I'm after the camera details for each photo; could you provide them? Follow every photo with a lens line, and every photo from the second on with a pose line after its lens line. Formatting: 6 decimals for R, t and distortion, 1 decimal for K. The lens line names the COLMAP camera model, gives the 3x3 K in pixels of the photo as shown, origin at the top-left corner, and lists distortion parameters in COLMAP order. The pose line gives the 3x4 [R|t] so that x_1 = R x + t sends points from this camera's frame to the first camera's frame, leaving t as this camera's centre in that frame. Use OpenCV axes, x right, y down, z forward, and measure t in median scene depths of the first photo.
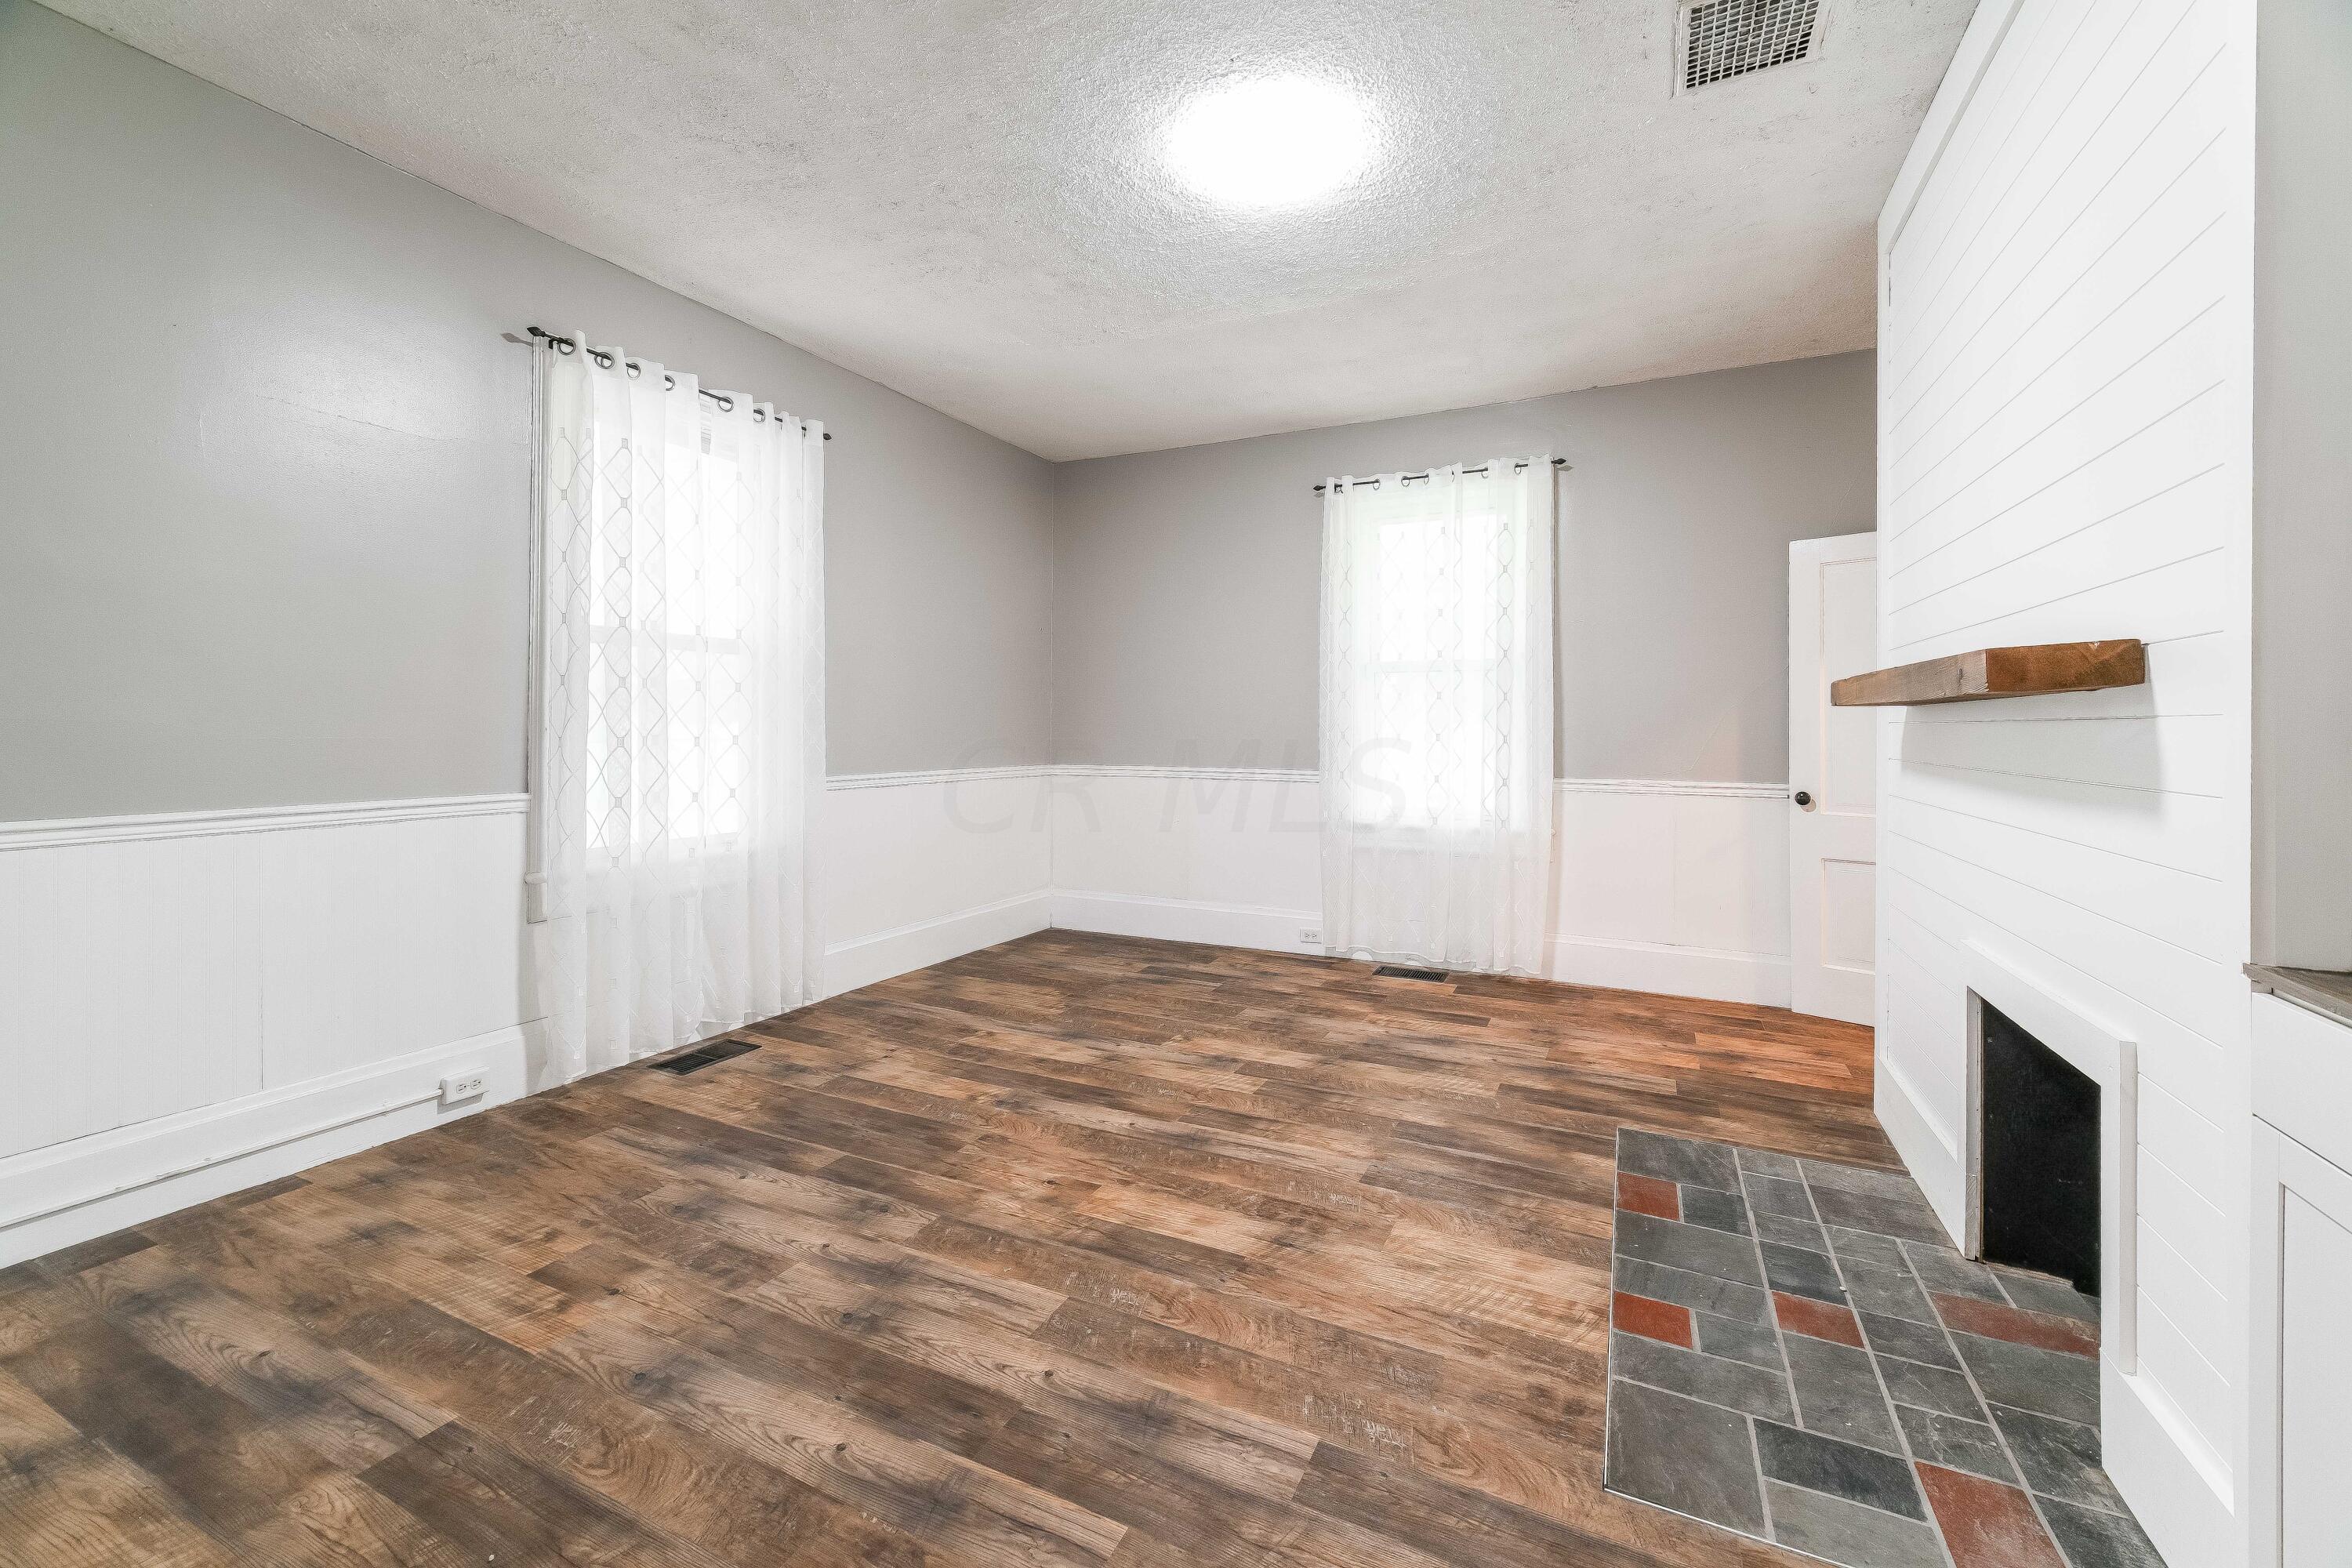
lens RADIAL K [[932.3, 0, 1176.0], [0, 932.3, 784.0], [0, 0, 1]] dist [0.008311, 0.000033]
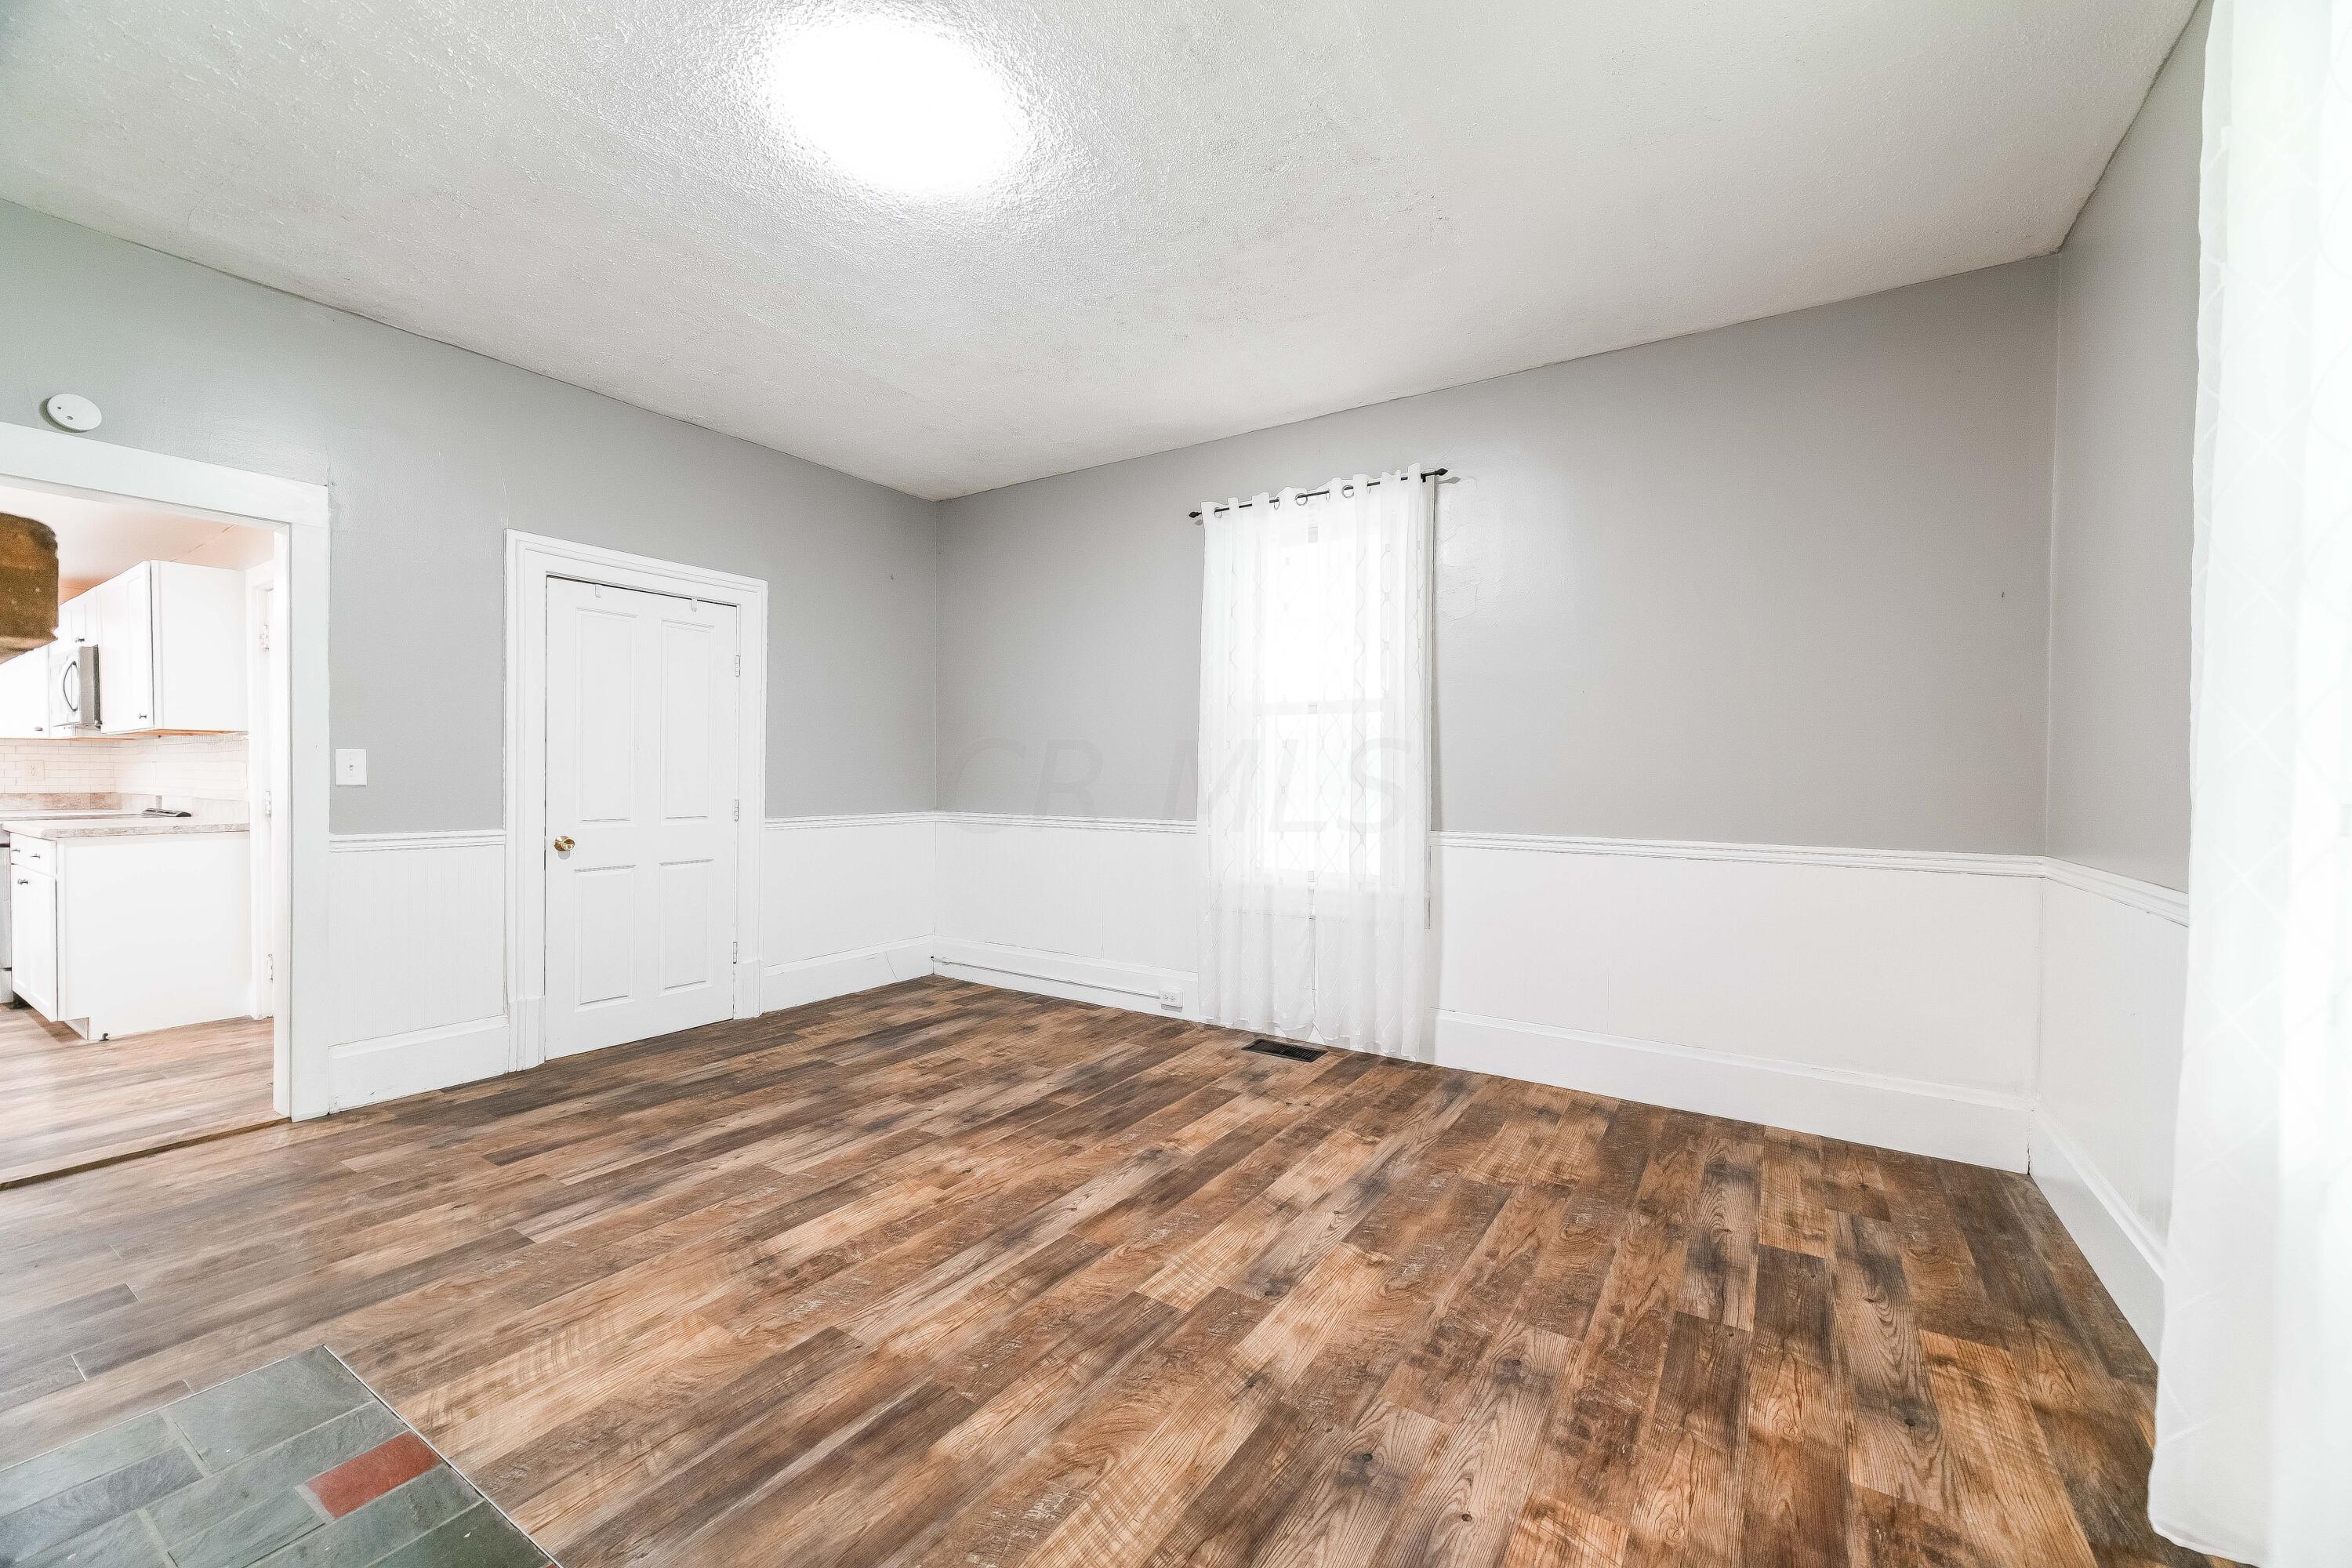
lens RADIAL K [[932.3, 0, 1176.0], [0, 932.3, 784.0], [0, 0, 1]] dist [0.008311, 0.000033]
pose [[-0.114657, 0.003348, -0.993399, 0.983151], [-0.065186, 0.997814, 0.010887, -0.073479], [0.991264, 0.066004, -0.114188, 1.379095]]
